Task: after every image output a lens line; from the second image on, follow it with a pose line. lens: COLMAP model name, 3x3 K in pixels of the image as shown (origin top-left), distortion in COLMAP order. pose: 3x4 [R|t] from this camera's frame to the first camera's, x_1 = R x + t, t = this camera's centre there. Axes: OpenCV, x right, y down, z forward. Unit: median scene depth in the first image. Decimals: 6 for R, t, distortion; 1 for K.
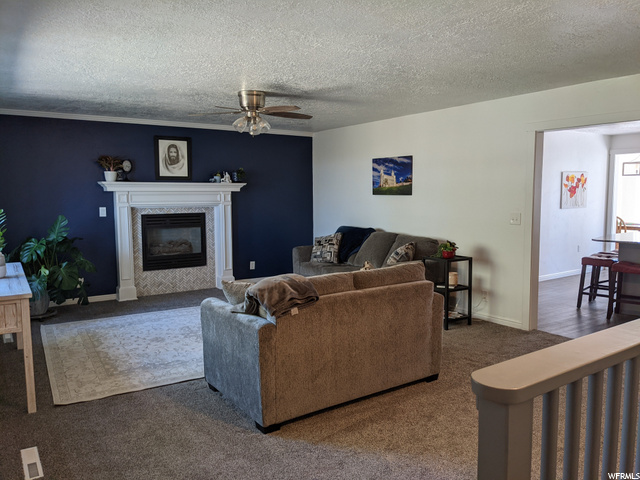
lens RADIAL K [[503.2, 0, 333.7], [0, 503.2, 239.6], [0, 0, 1]] dist [0.032797, -0.012759]
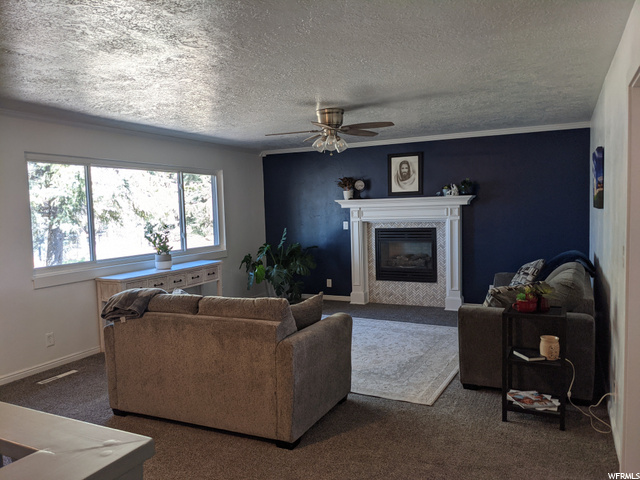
lens RADIAL K [[503.2, 0, 318.0], [0, 503.2, 242.1], [0, 0, 1]] dist [0.032797, -0.012759]
pose [[0.490659, 0.049155, -0.869964, 0.487652], [-0.055851, 0.998129, 0.024897, -0.038293], [0.869560, 0.036372, 0.492486, 0.342944]]
